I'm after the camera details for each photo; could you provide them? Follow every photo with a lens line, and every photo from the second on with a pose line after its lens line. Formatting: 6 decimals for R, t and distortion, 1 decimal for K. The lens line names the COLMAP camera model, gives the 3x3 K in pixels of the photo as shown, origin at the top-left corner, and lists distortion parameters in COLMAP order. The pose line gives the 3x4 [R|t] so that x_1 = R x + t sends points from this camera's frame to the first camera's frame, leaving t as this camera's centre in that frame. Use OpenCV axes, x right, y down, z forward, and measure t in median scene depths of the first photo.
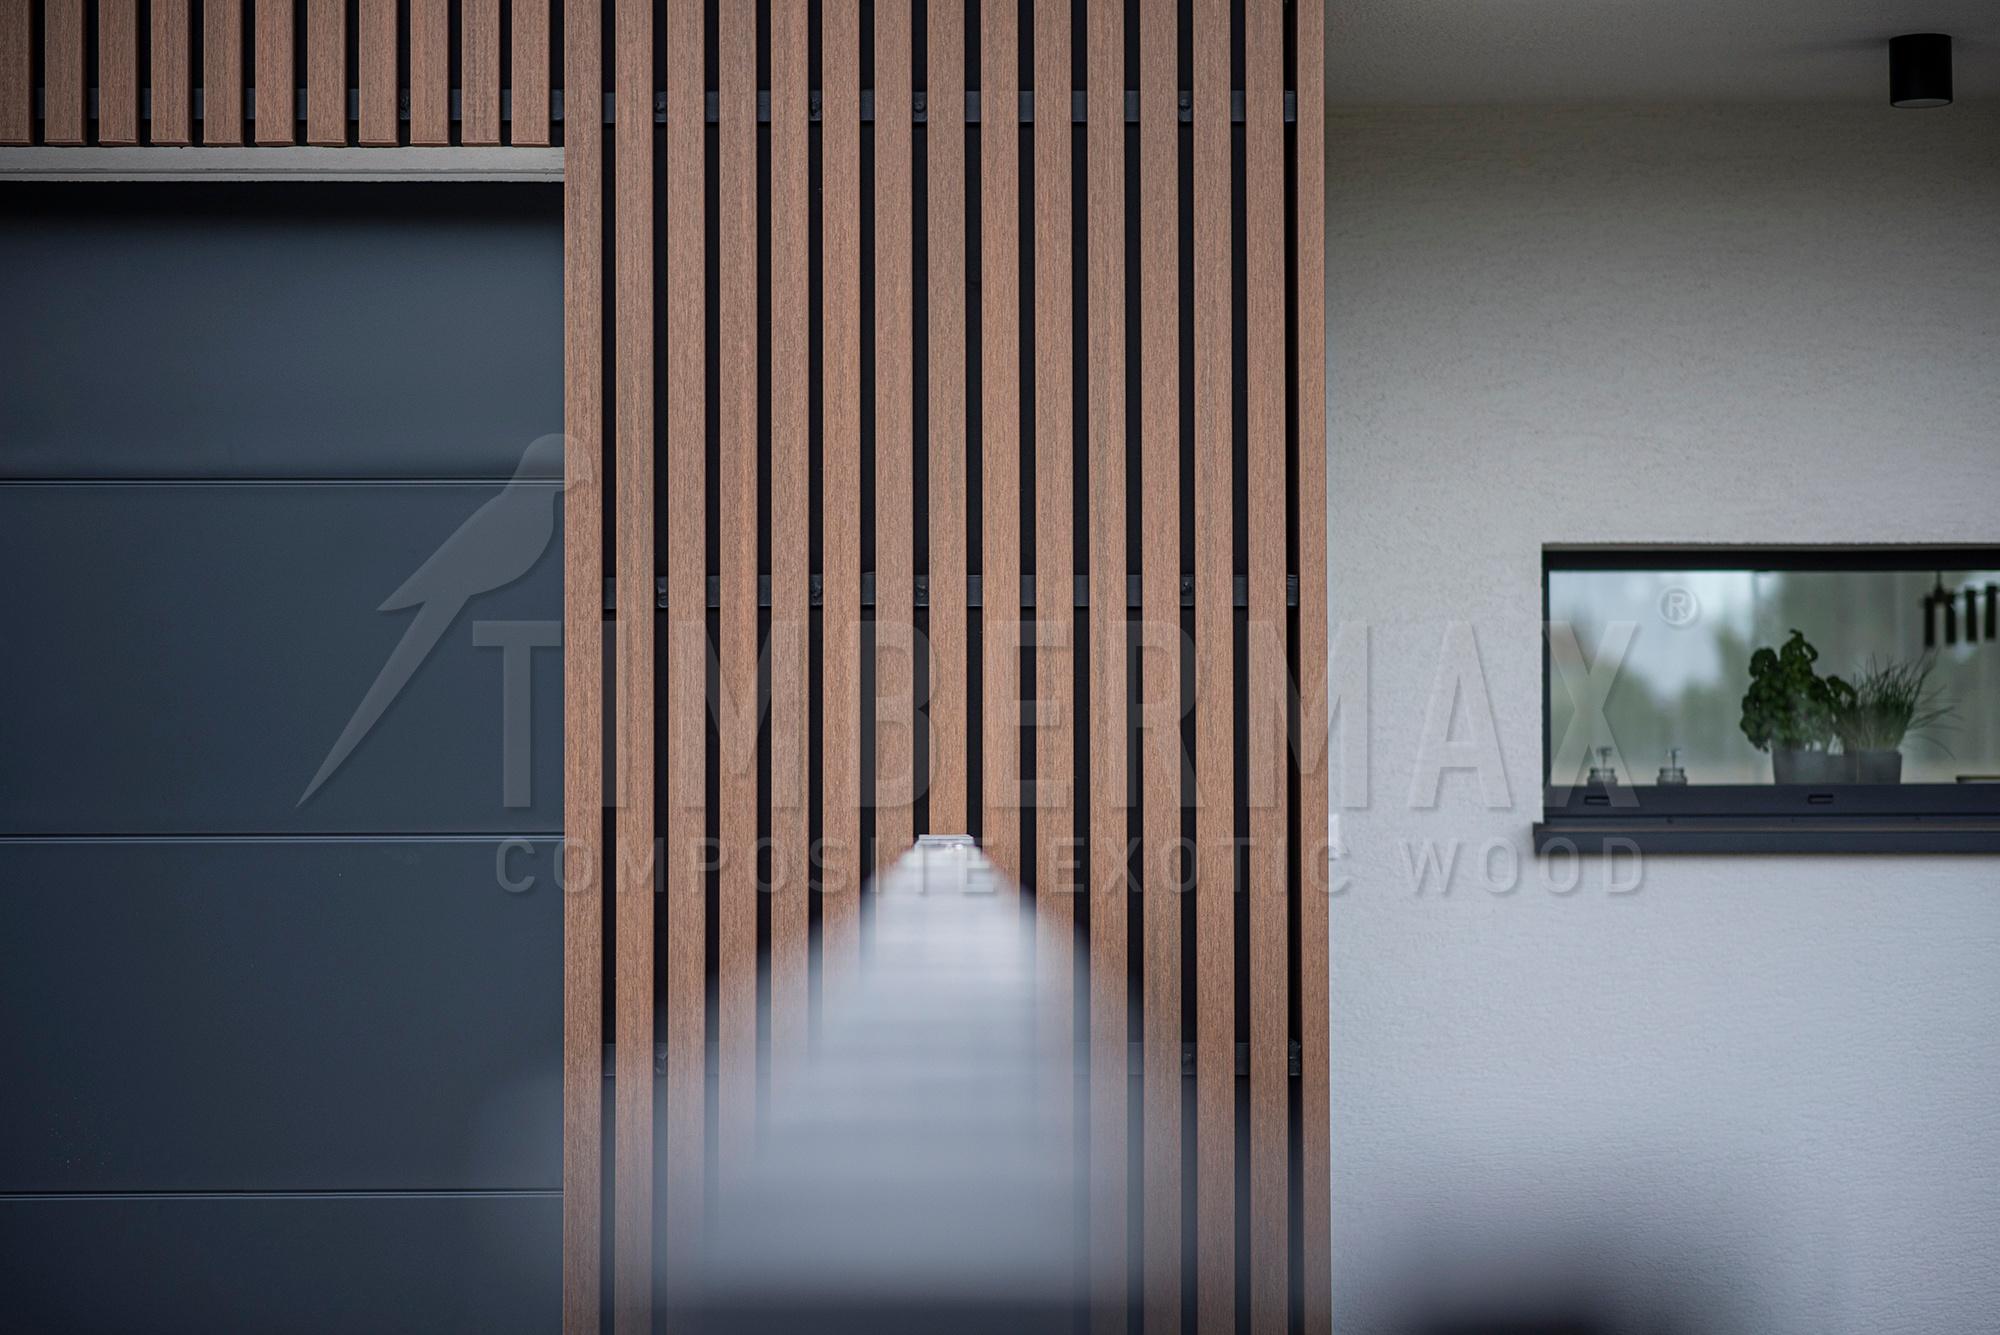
lens RADIAL K [[4500.8, 0, 1000.0], [0, 4500.8, 667.5], [0, 0, 1]] dist [-0.041414, 0.594109]
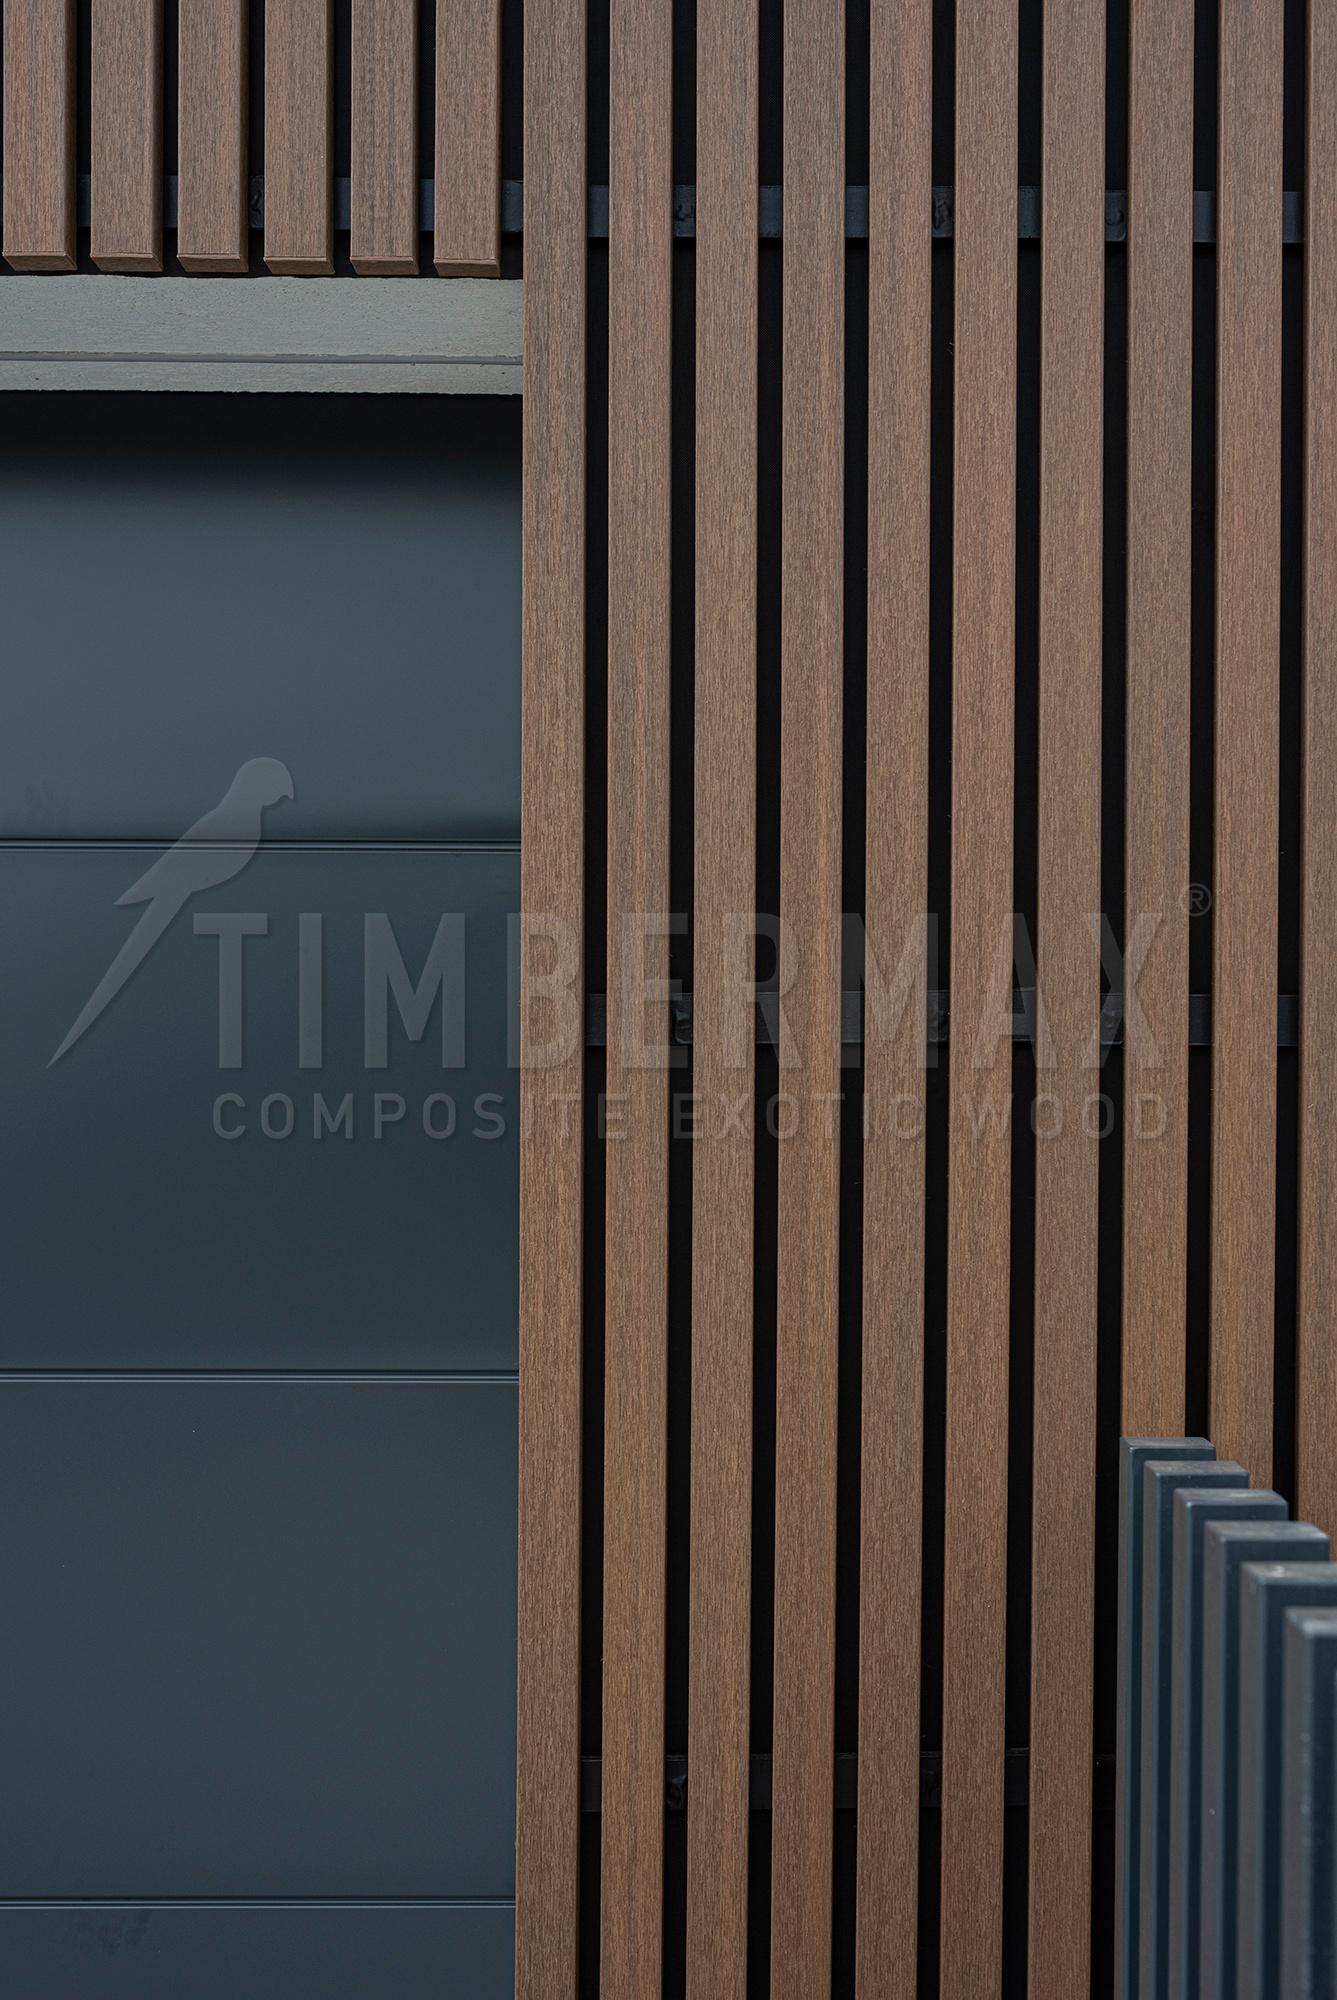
lens RADIAL K [[4500.8, 0, 668.5], [0, 4500.8, 1000.0], [0, 0, 1]] dist [-0.041414, 0.594109]
pose [[0.995963, 0.004954, -0.089625, -0.023316], [-0.007497, 0.999578, -0.028058, -0.002420], [0.089448, 0.028617, 0.995580, 0.403787]]
